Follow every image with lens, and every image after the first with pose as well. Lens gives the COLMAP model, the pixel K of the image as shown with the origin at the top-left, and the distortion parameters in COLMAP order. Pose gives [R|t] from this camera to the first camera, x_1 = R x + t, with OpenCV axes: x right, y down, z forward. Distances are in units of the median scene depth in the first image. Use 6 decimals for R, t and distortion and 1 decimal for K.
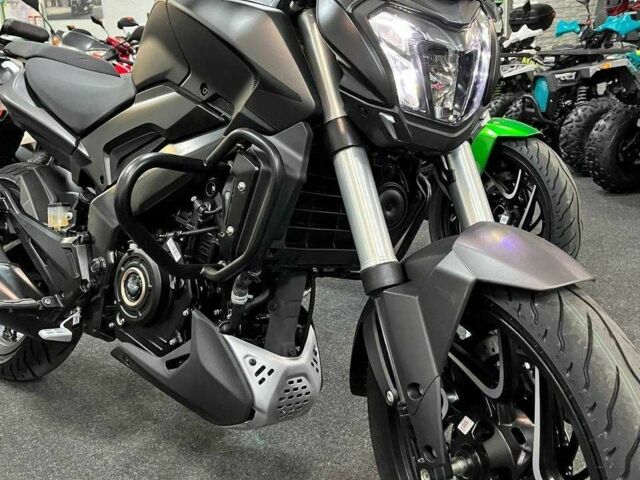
lens RADIAL K [[611.5, 0, 321.2], [0, 611.5, 233.3], [0, 0, 1]] dist [0.034725, 0.000000]
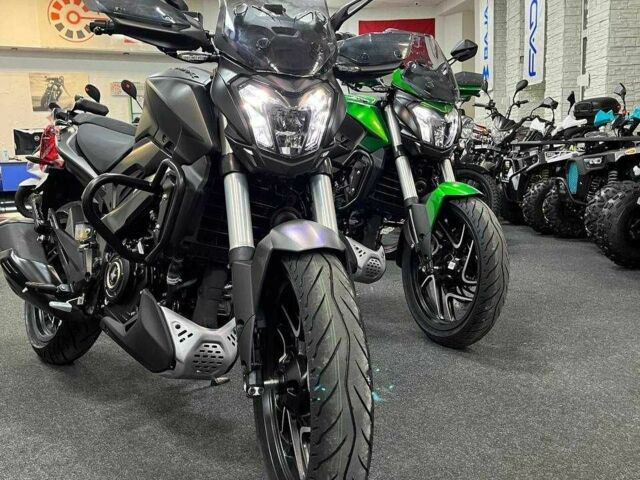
lens RADIAL K [[594.7, 0, 315.6], [0, 594.7, 245.1], [0, 0, 1]] dist [0.069586, -0.075967]
pose [[0.984473, 0.045908, -0.169426, 0.393411], [-0.065771, 0.991353, -0.113552, 0.147413], [0.162748, 0.122932, 0.978979, -0.296980]]
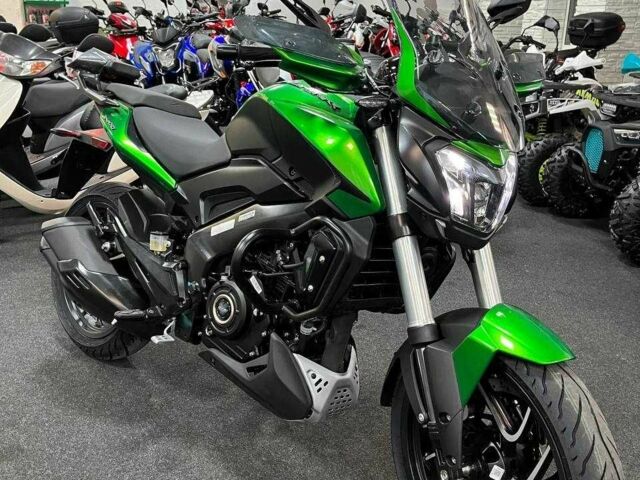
lens RADIAL K [[611.5, 0, 315.3], [0, 611.5, 242.1], [0, 0, 1]] dist [0.034725, 0.000000]
pose [[0.997196, 0.074097, -0.010465, -0.106689], [-0.073277, 0.995236, 0.064303, -0.159234], [0.015180, -0.063356, 0.997876, -0.311020]]
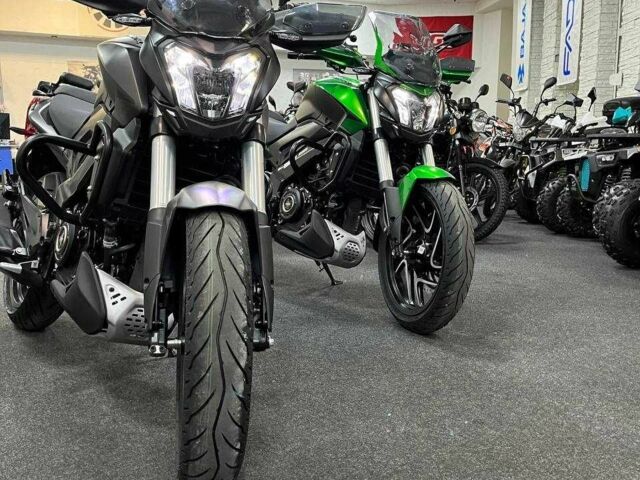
lens RADIAL K [[594.7, 0, 316.6], [0, 594.7, 242.2], [0, 0, 1]] dist [0.069586, -0.075967]
pose [[0.970414, 0.085917, -0.225645, 0.604986], [-0.112693, 0.987680, -0.108577, 0.183913], [0.213537, 0.130794, 0.968140, -0.241541]]
